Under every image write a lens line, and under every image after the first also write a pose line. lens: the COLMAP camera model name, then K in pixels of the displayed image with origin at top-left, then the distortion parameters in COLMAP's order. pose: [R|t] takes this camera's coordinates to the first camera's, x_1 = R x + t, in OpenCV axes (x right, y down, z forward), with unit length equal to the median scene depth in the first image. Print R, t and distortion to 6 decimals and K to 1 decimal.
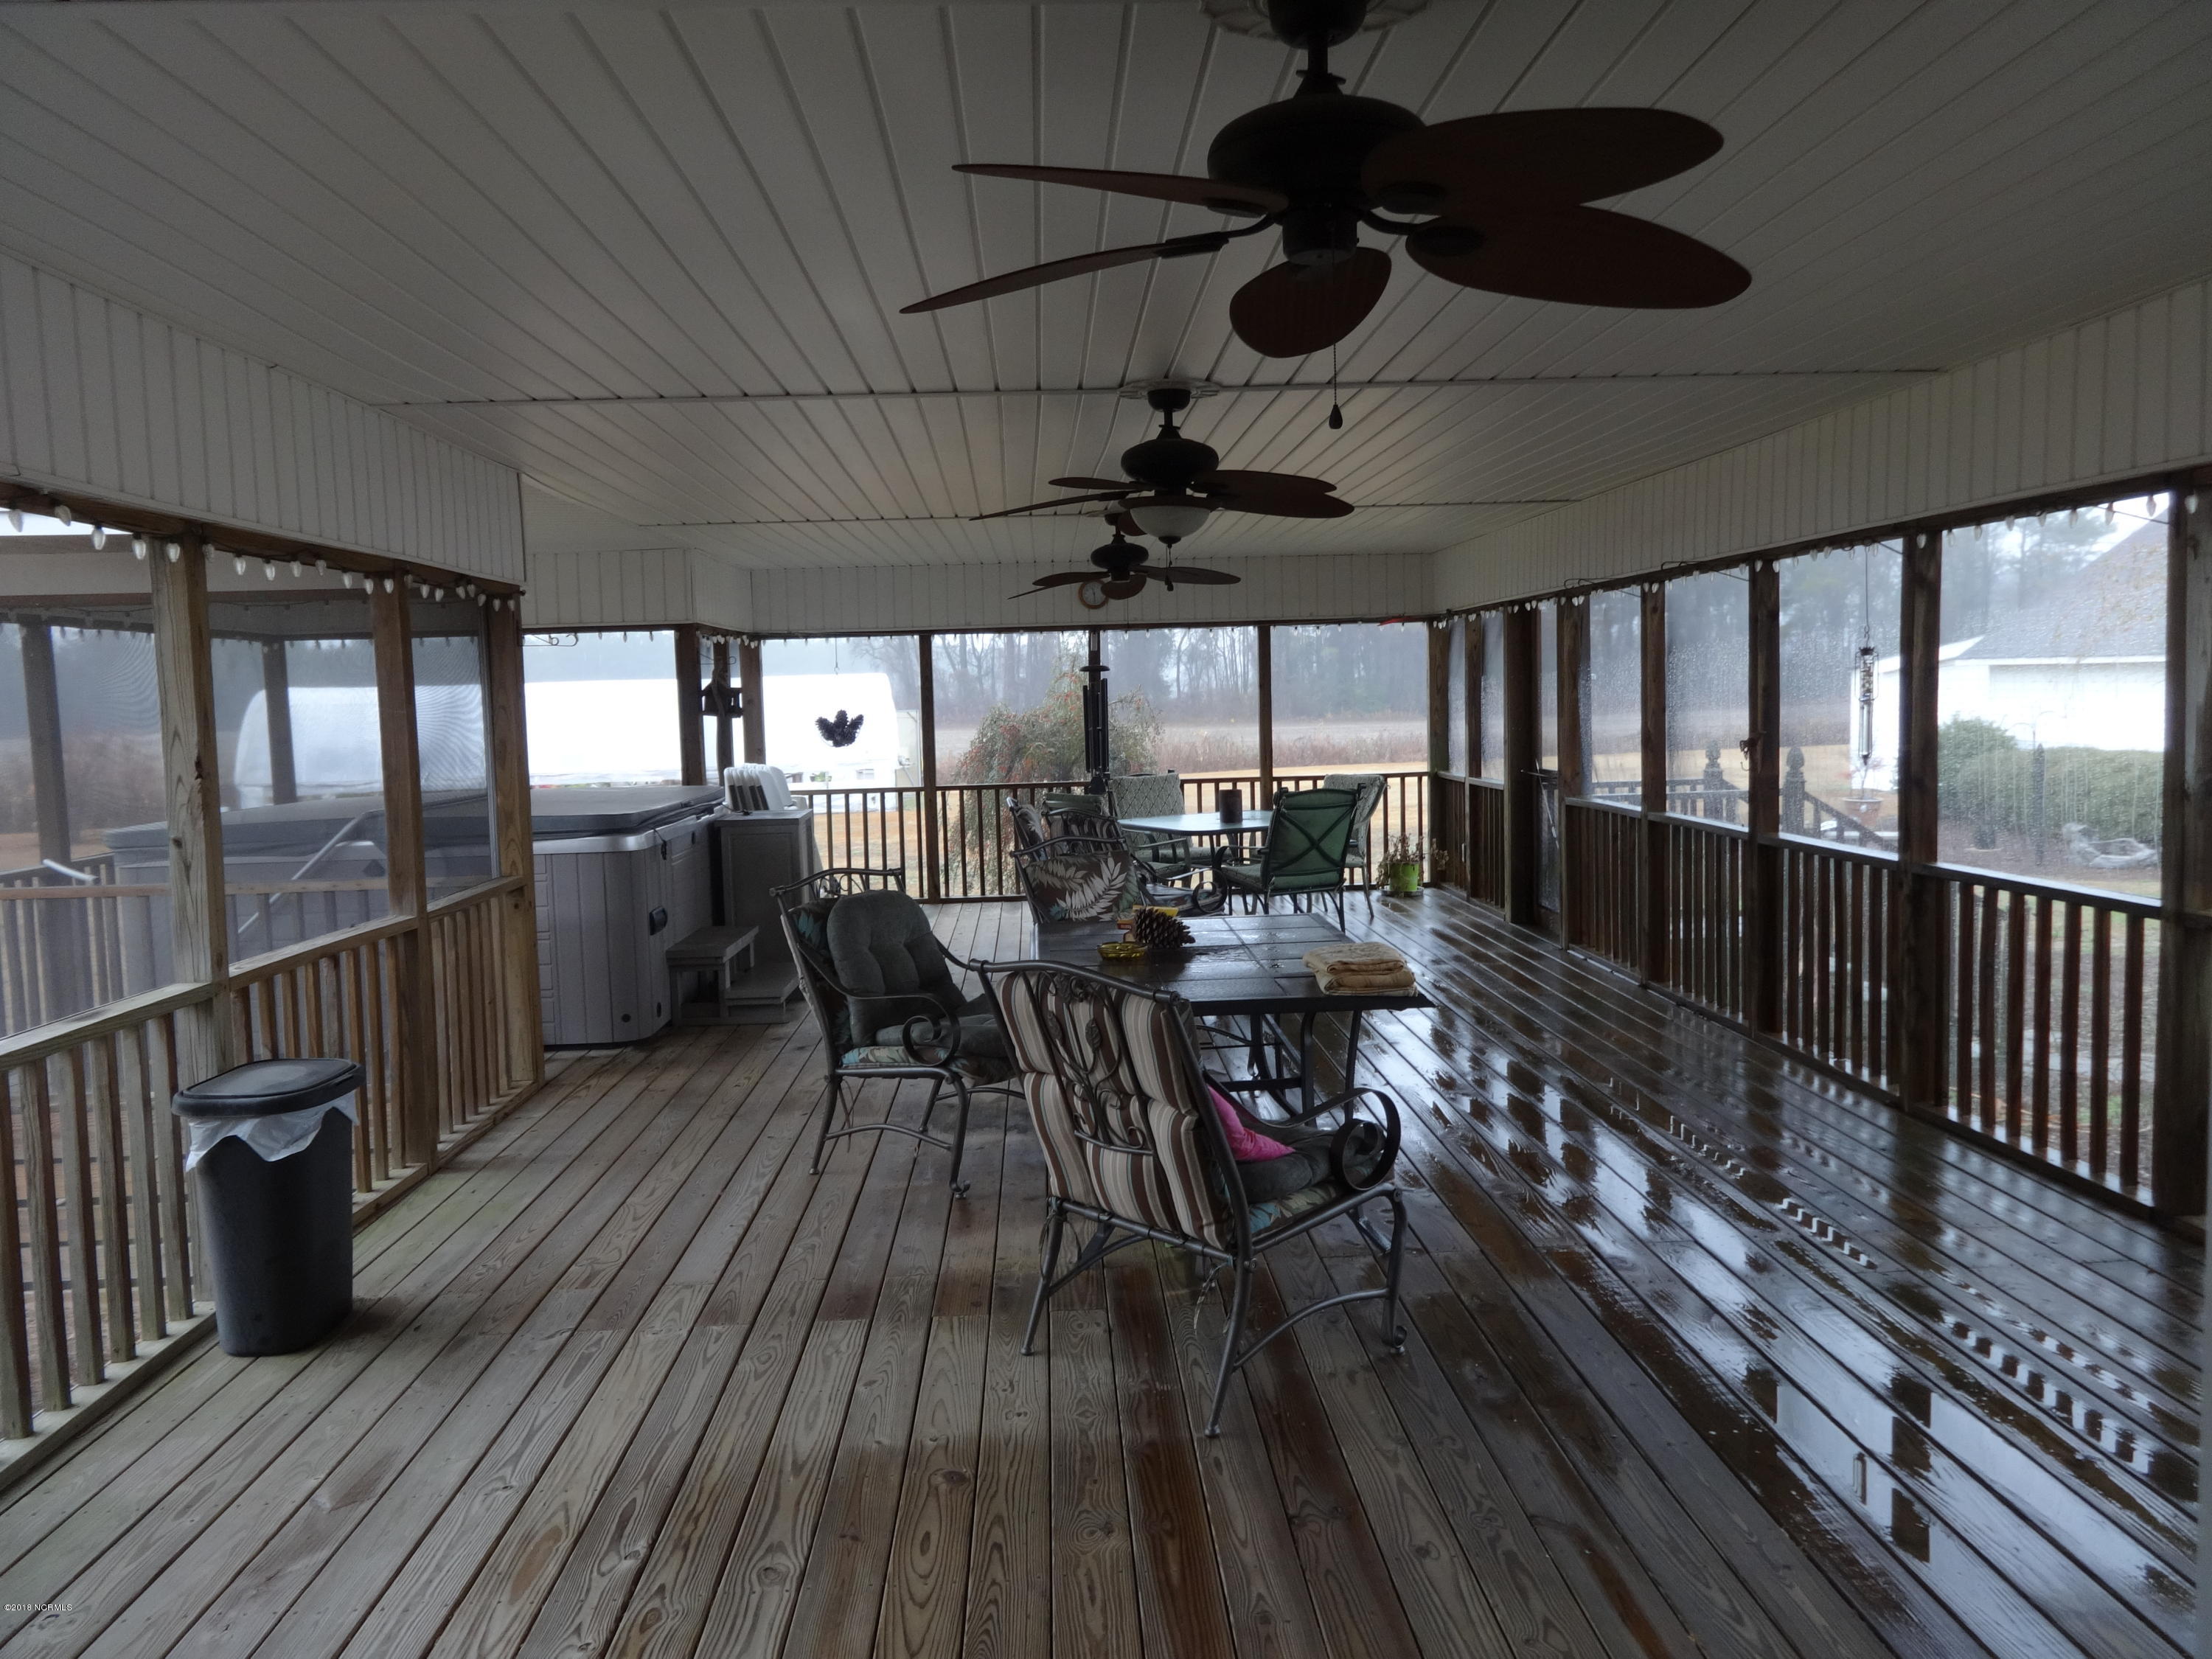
lens RADIAL K [[1646.2, 0, 1106.1], [0, 1646.2, 830.7], [0, 0, 1]] dist [-0.013514, 0.008296]
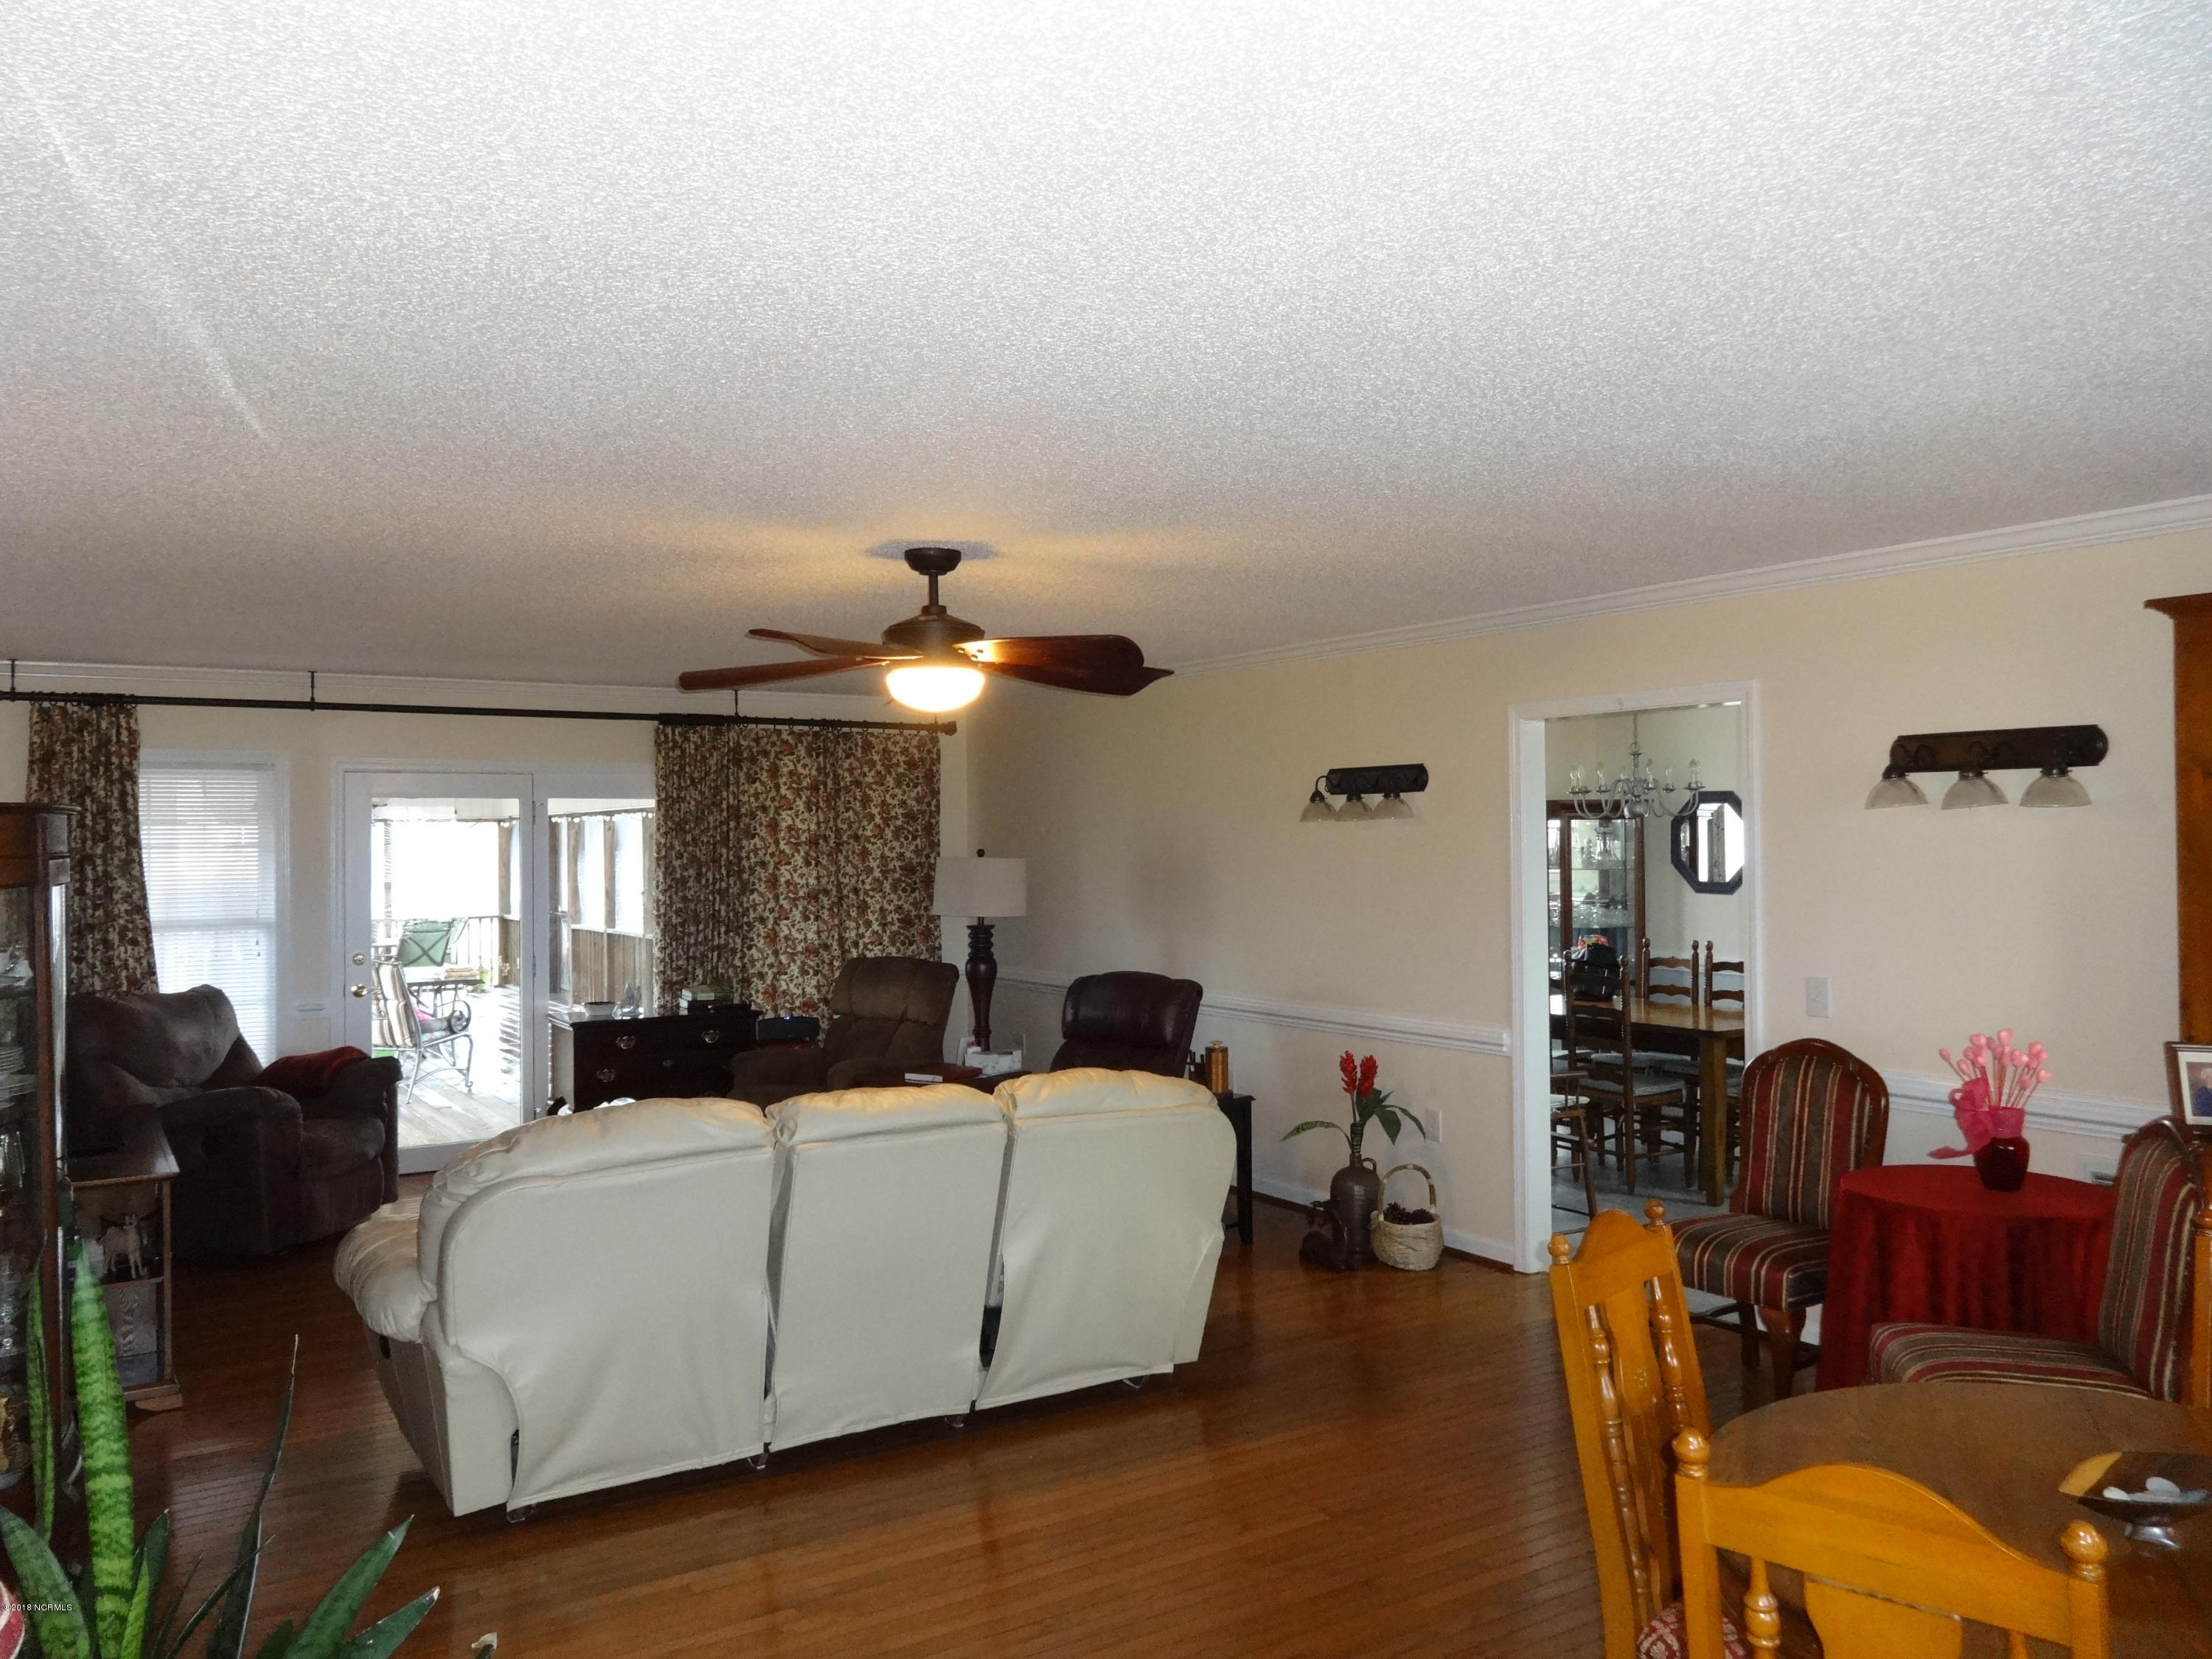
lens RADIAL K [[1646.2, 0, 1101.5], [0, 1646.2, 844.5], [0, 0, 1]] dist [-0.013514, 0.008296]
pose [[0.861032, 0.024790, 0.507947, -0.142961], [0.021491, 0.996145, -0.085046, 0.057783], [-0.508097, 0.084143, 0.857180, -0.861100]]
